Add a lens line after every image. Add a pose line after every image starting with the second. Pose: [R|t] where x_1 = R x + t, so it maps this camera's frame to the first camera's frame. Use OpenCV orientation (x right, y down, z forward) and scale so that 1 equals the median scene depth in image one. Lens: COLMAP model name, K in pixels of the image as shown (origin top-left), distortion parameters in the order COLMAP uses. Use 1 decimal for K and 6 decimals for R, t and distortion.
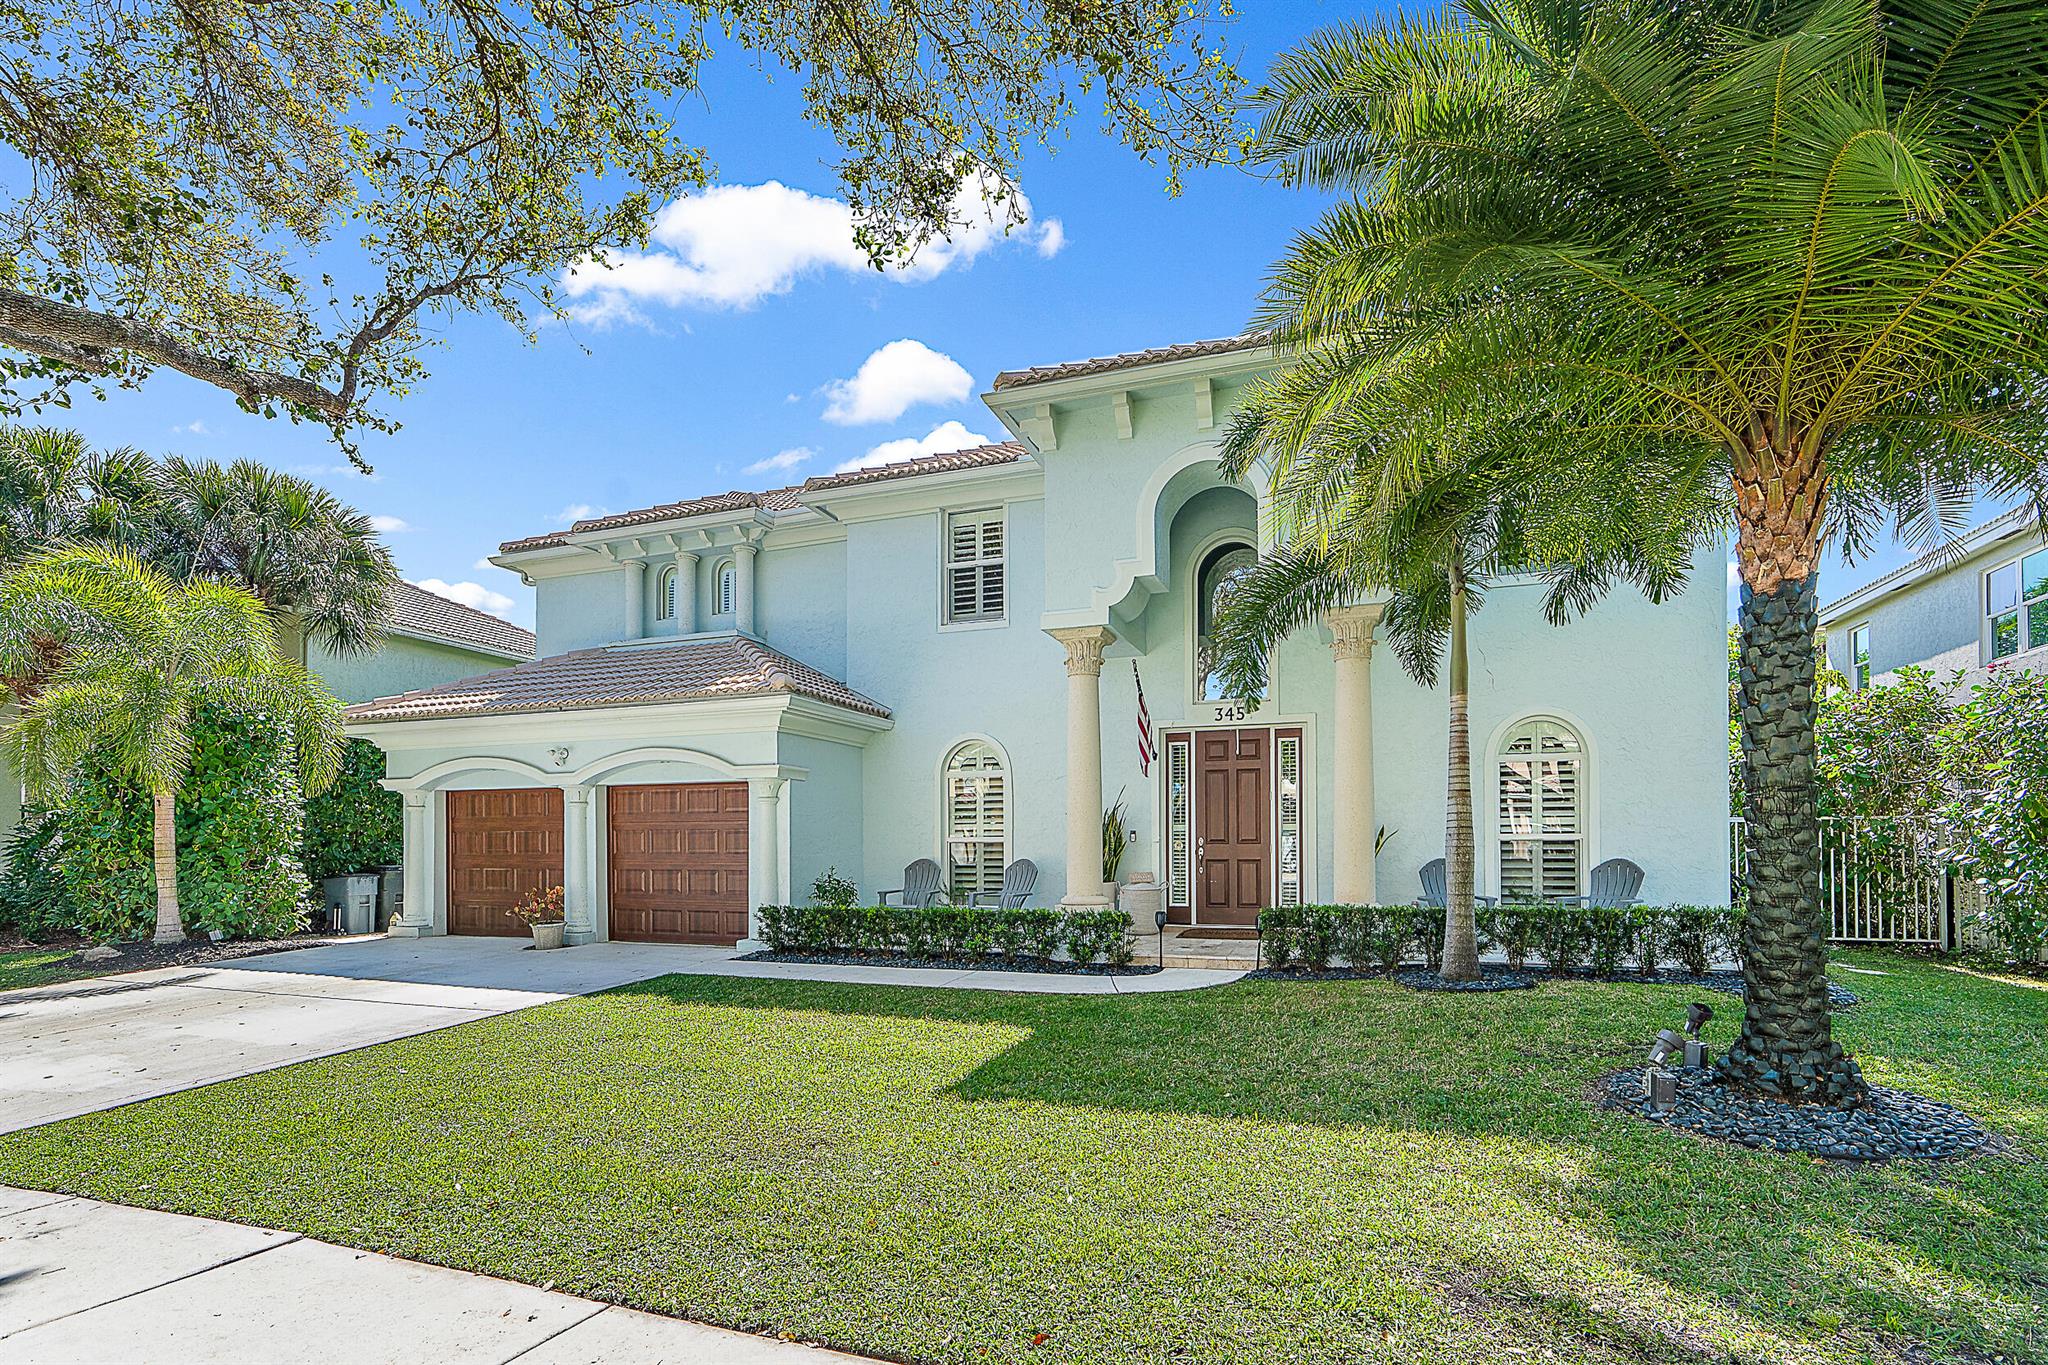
lens RADIAL K [[929.1, 0, 943.2], [0, 929.1, 802.2], [0, 0, 1]] dist [-0.010177, 0.004274]
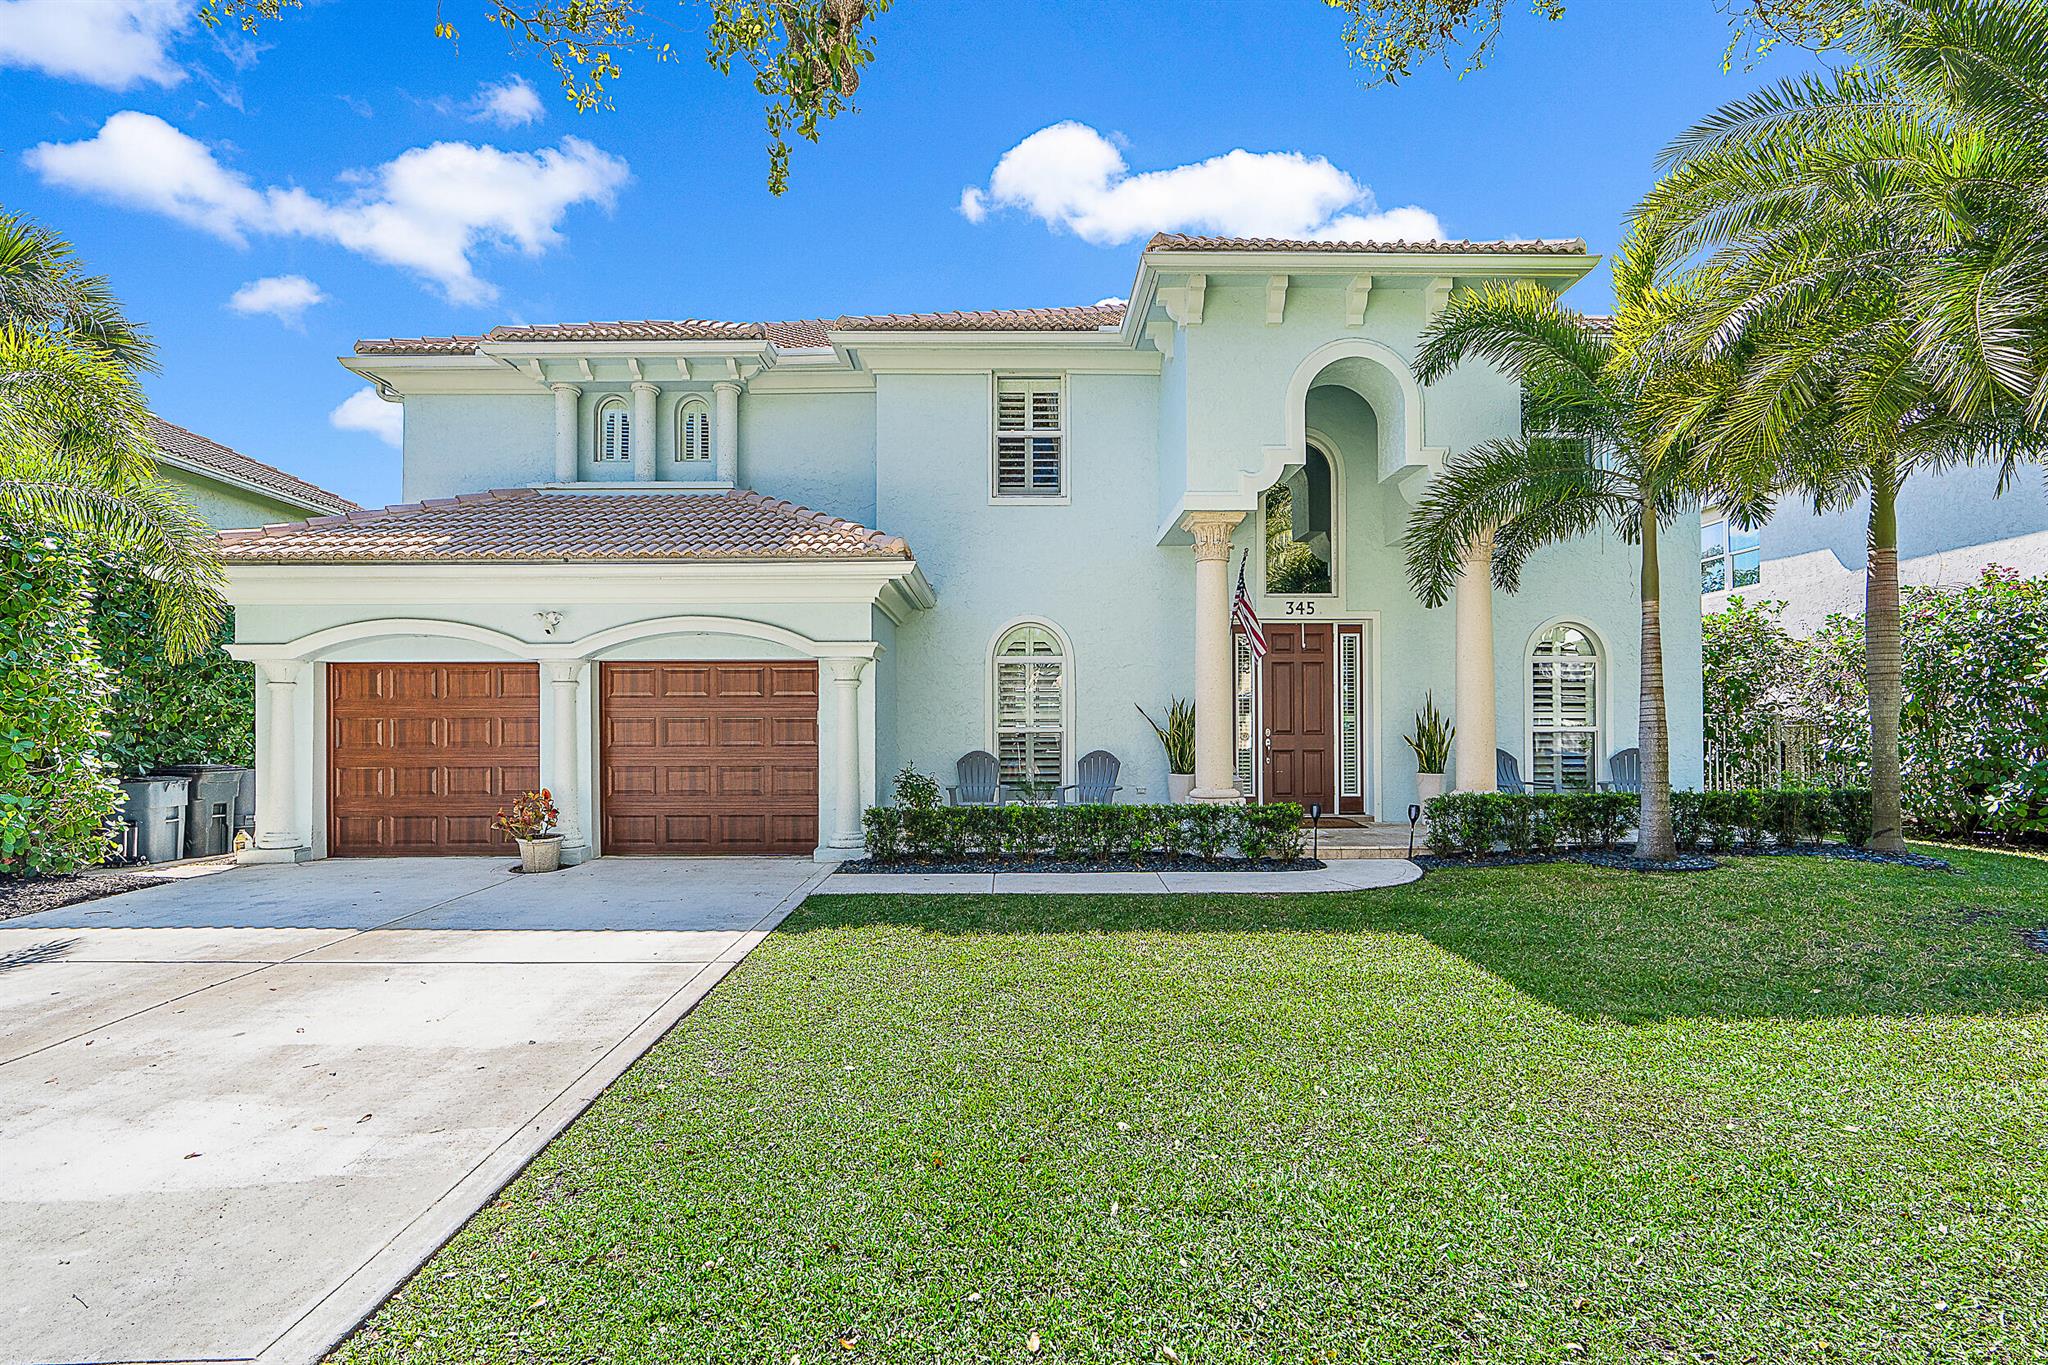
lens RADIAL K [[929.1, 0, 1024.4], [0, 929.1, 691.8], [0, 0, 1]] dist [-0.010177, 0.004274]
pose [[0.938823, 0.016179, 0.344021, -0.293773], [-0.016114, 0.999866, -0.003048, 0.004836], [-0.344024, -0.002682, 0.938957, 0.128105]]
